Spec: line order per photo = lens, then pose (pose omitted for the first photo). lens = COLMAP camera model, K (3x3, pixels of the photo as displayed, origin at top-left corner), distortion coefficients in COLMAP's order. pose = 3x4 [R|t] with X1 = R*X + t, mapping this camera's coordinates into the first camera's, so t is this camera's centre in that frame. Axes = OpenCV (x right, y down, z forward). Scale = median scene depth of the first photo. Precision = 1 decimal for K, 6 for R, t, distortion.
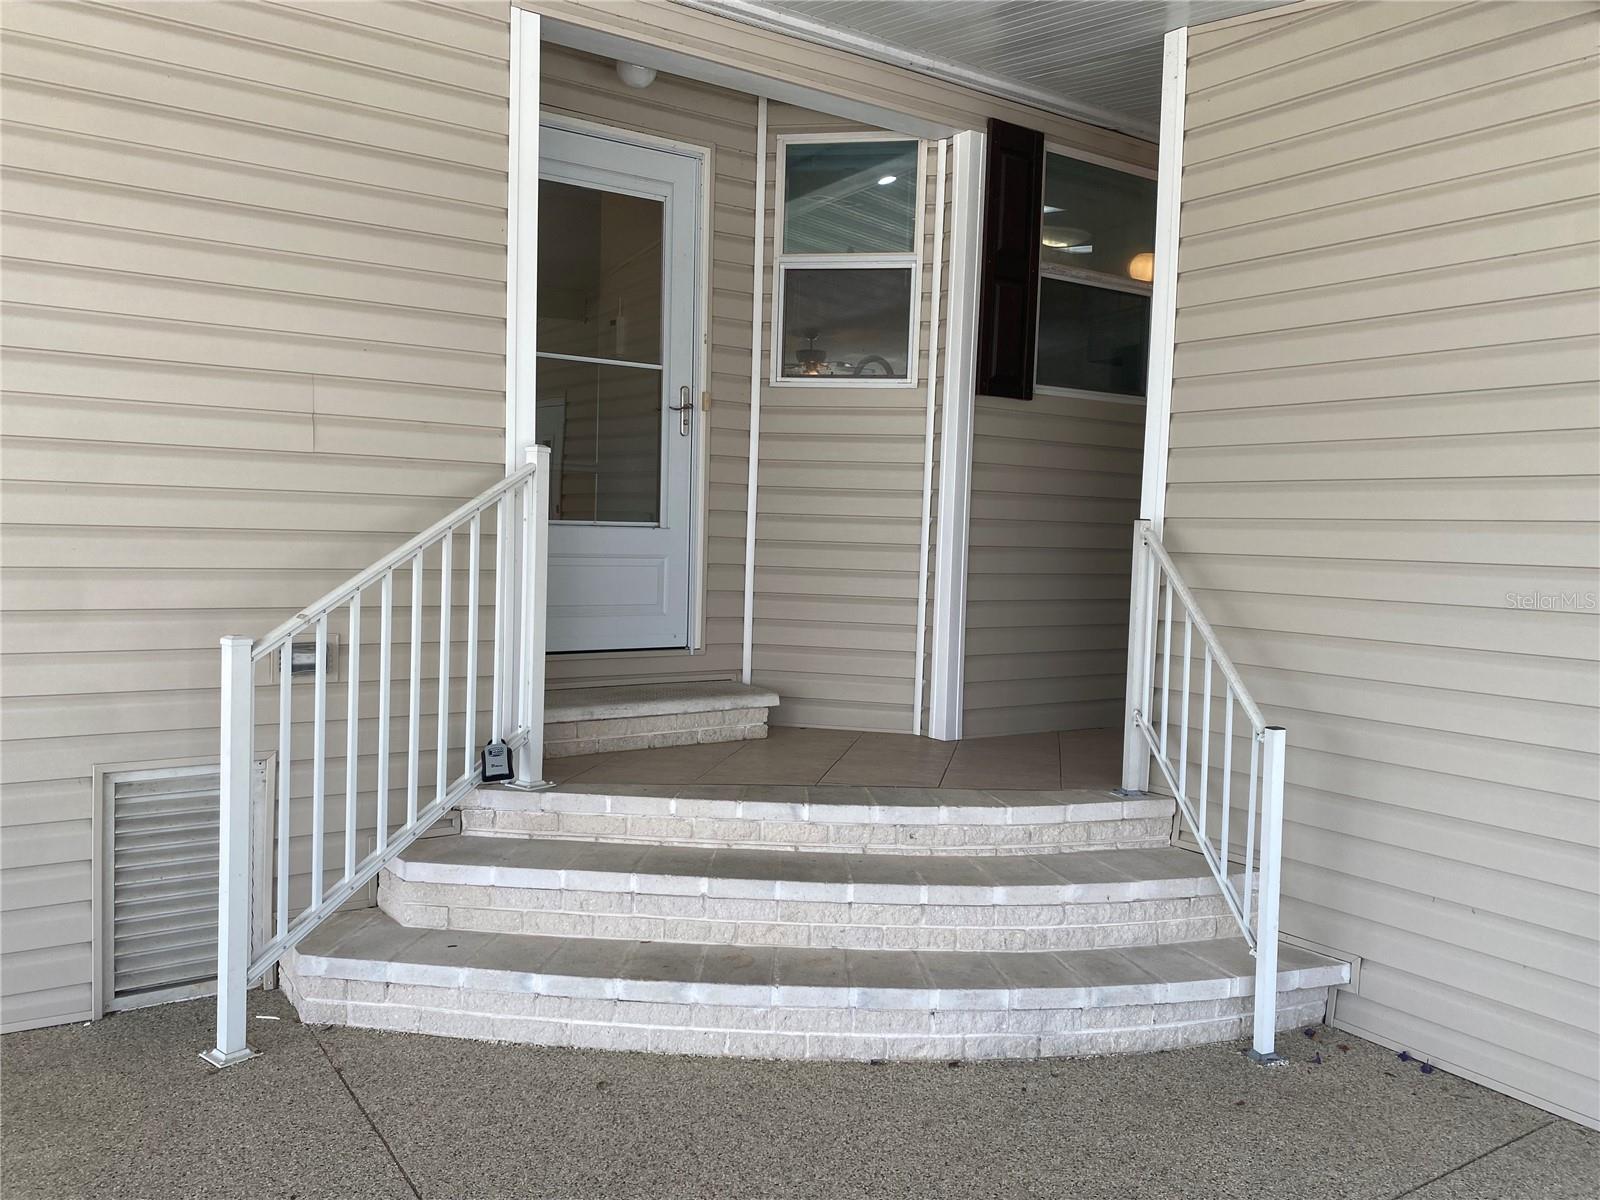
lens RADIAL K [[1219.0, 0, 798.8], [0, 1219.0, 596.3], [0, 0, 1]] dist [0.053166, -0.066390]
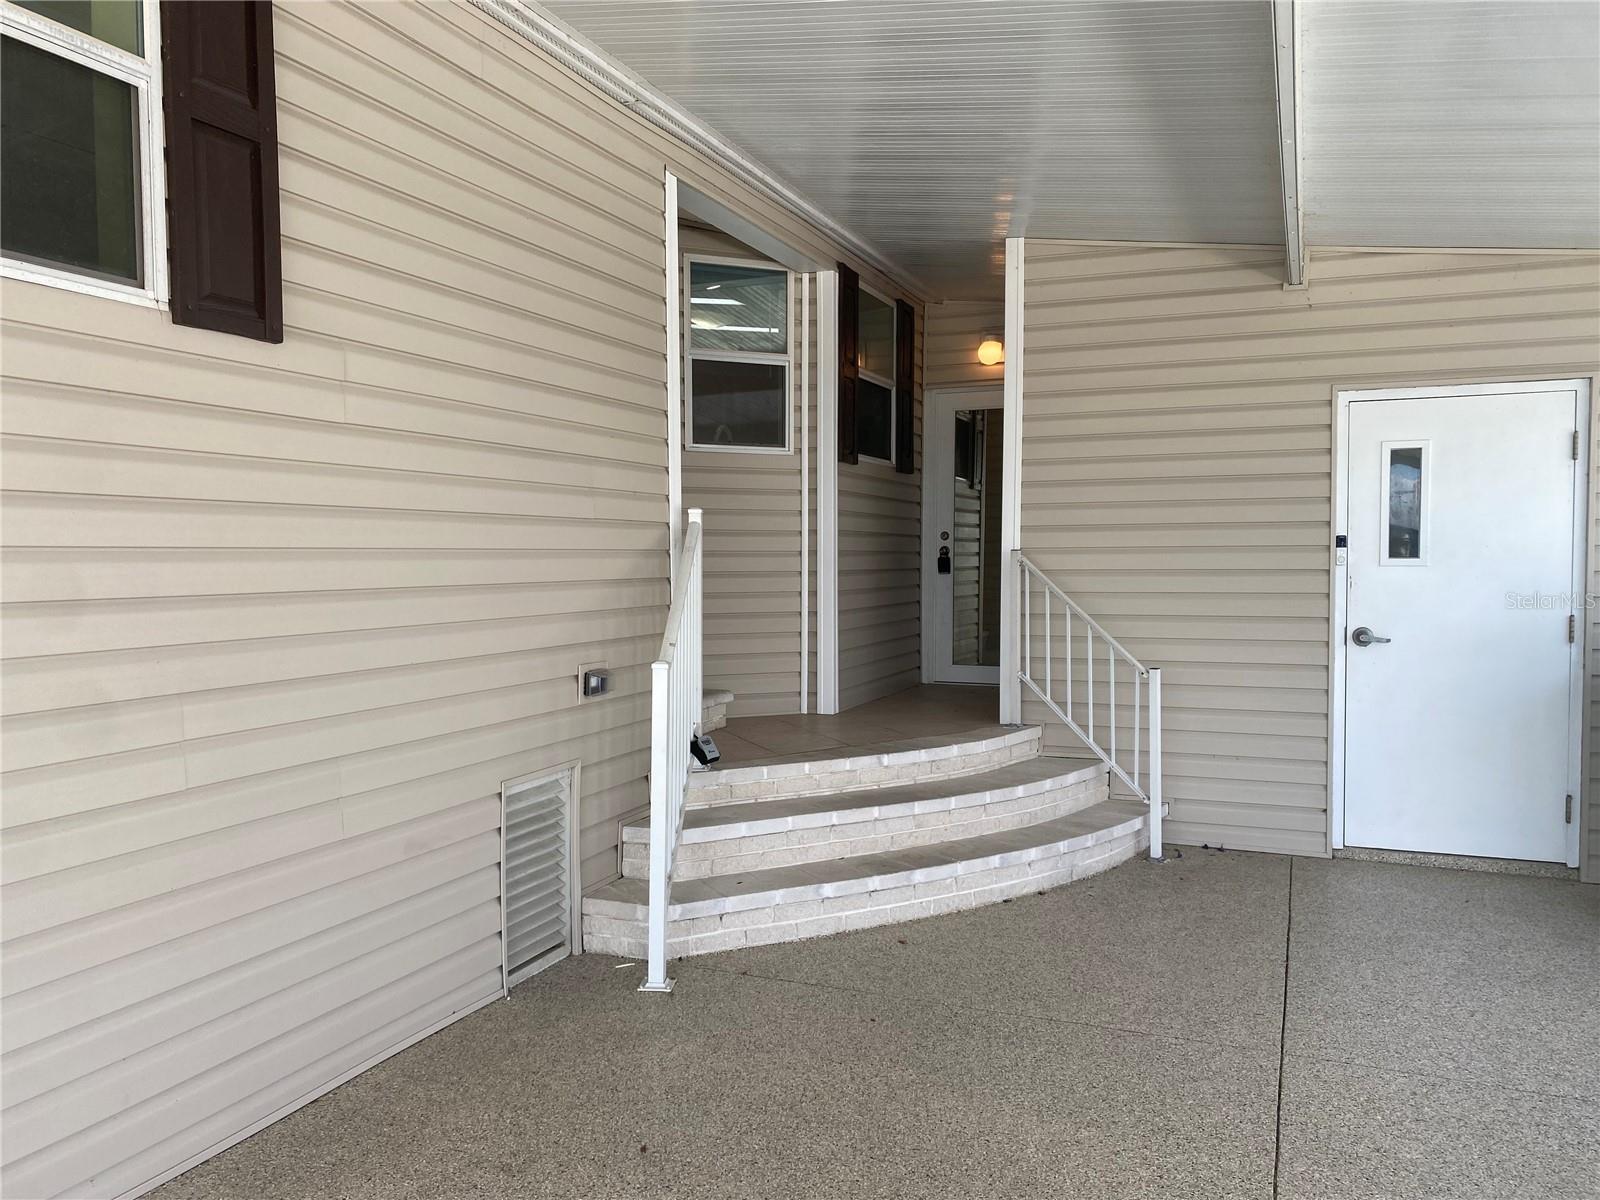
lens RADIAL K [[1219.0, 0, 760.5], [0, 1219.0, 612.7], [0, 0, 1]] dist [0.053166, -0.066390]
pose [[0.831682, -0.055541, 0.552467, -0.896878], [0.058157, 0.998225, 0.012805, -0.022577], [-0.552198, 0.021480, 0.833436, -0.119240]]
